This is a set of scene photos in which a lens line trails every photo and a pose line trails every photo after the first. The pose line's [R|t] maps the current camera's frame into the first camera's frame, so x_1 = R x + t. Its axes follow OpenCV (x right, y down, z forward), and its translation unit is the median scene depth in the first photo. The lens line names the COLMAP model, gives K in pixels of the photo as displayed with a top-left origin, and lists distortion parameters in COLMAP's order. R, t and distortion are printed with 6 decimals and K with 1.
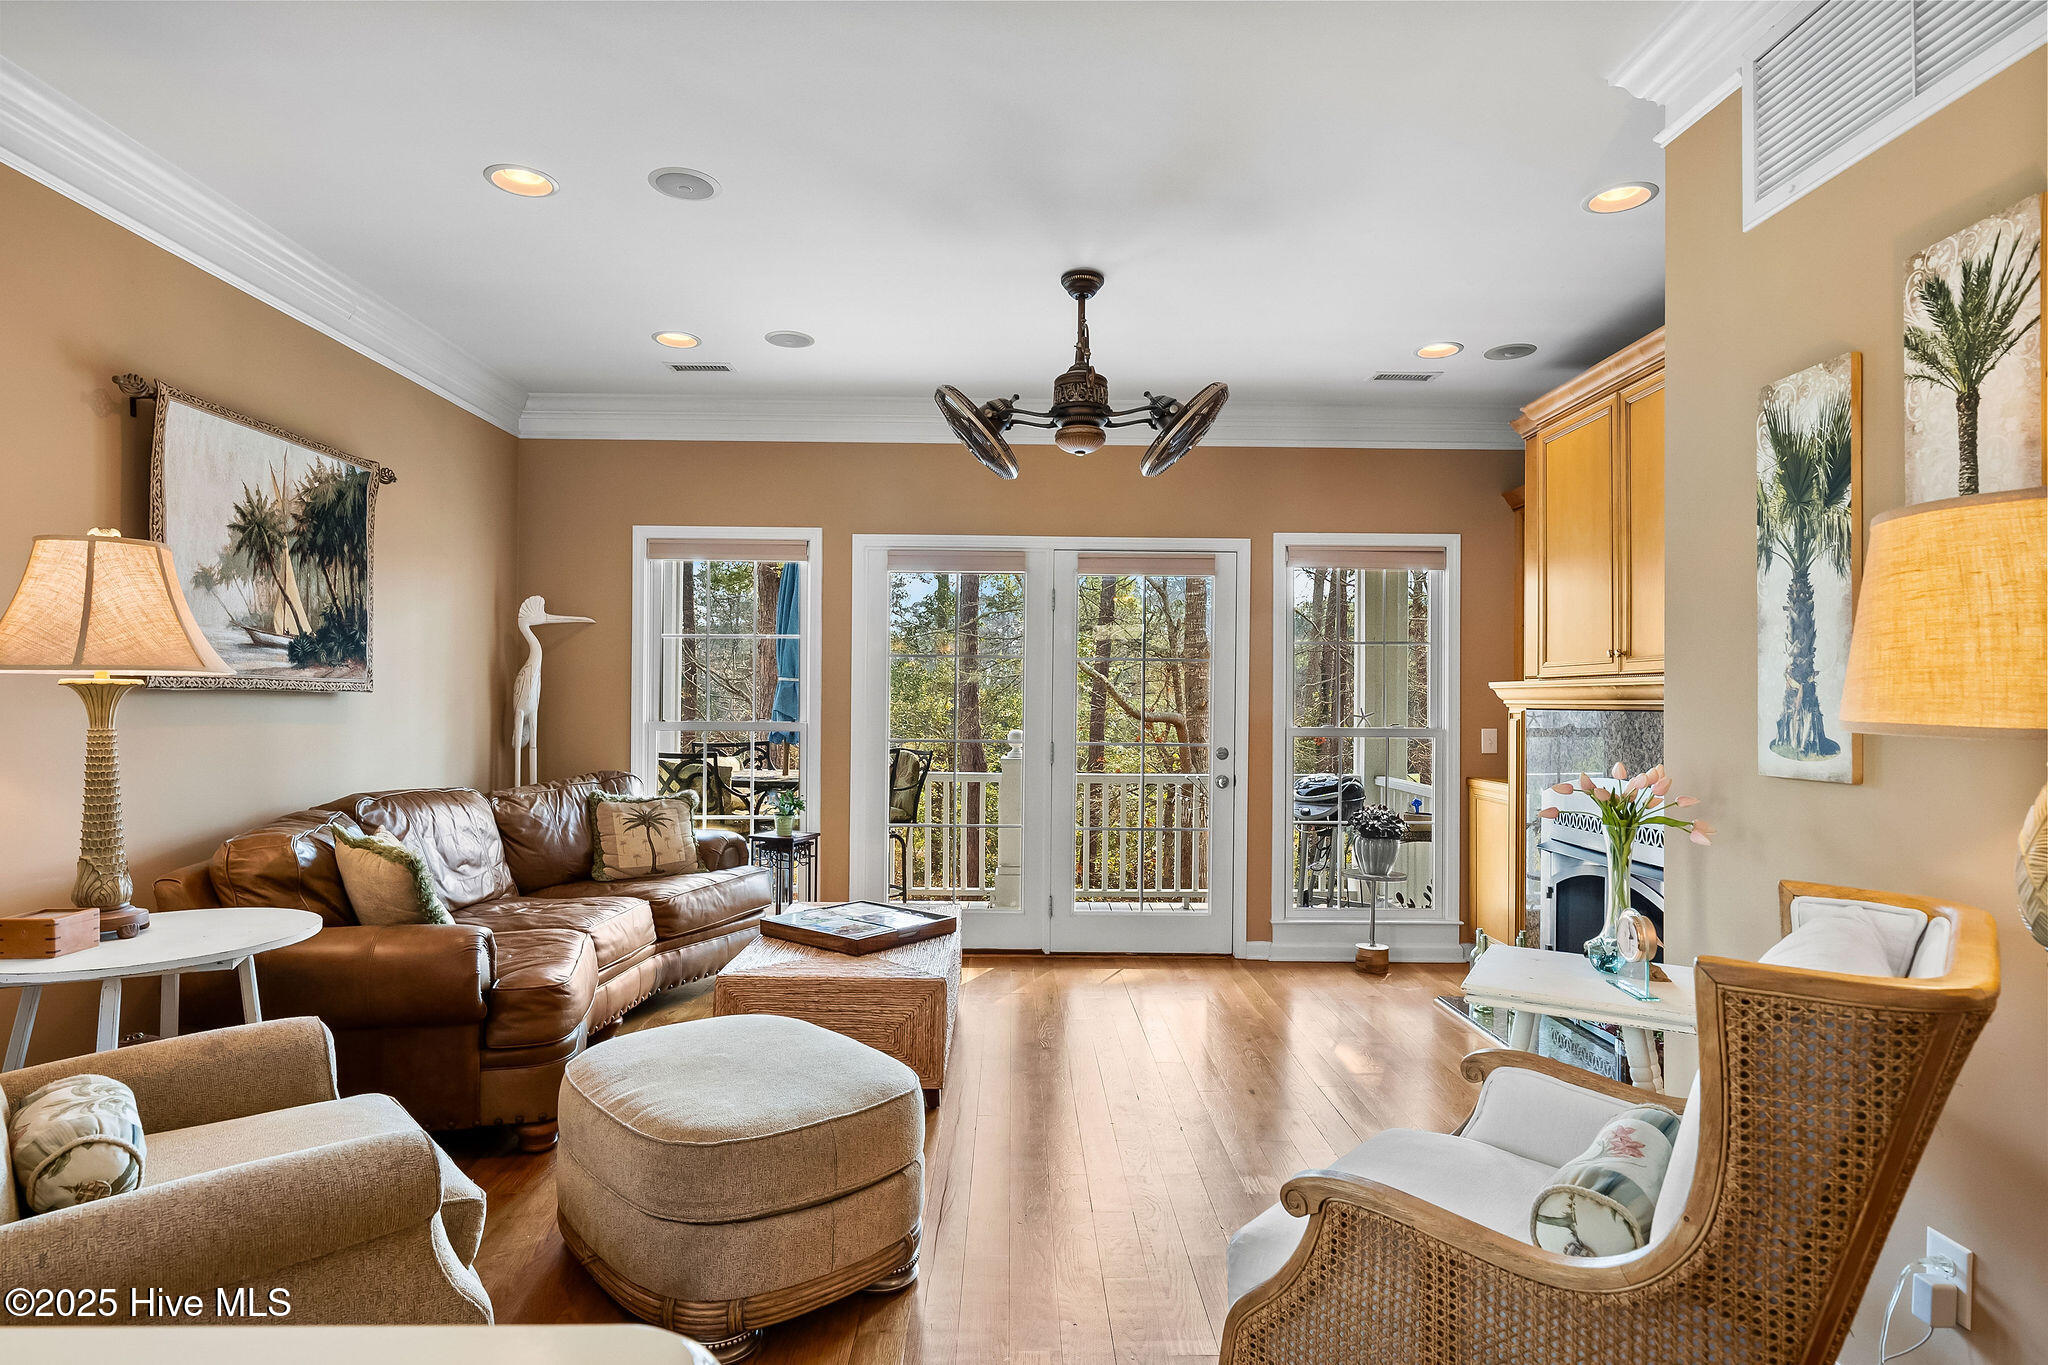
lens RADIAL K [[1061.5, 0, 1036.3], [0, 1061.5, 696.0], [0, 0, 1]] dist [0.007007, -0.001492]
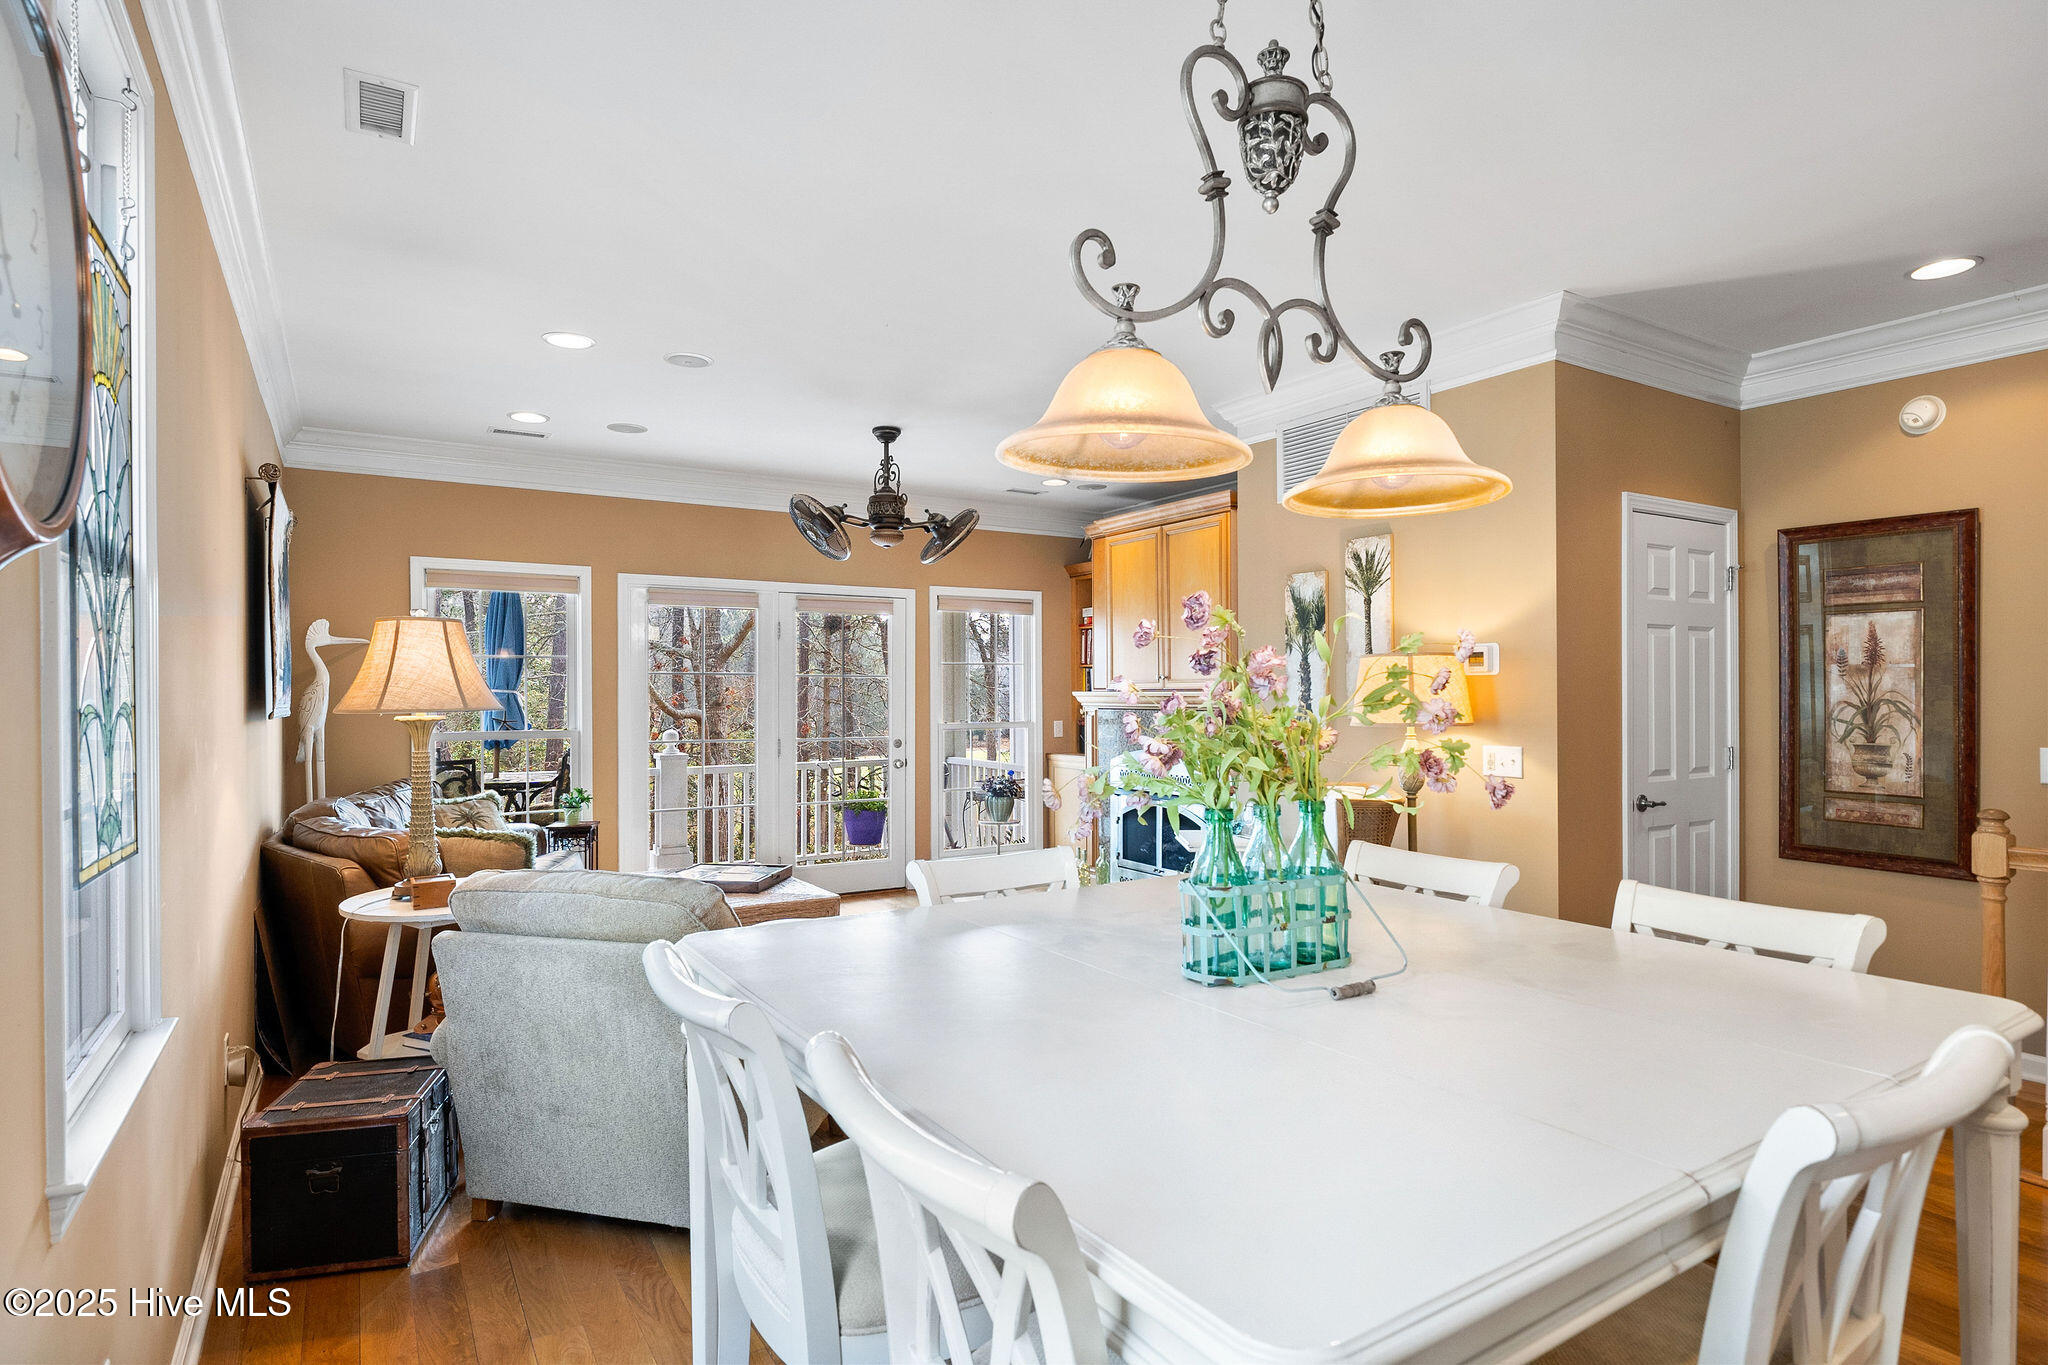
lens RADIAL K [[1061.5, 0, 1013.6], [0, 1061.5, 682.9], [0, 0, 1]] dist [0.007007, -0.001492]
pose [[0.861307, -0.006398, 0.508044, -0.567803], [0.007332, 0.999973, 0.000163, -0.034512], [-0.508031, 0.003585, 0.861331, -0.385854]]
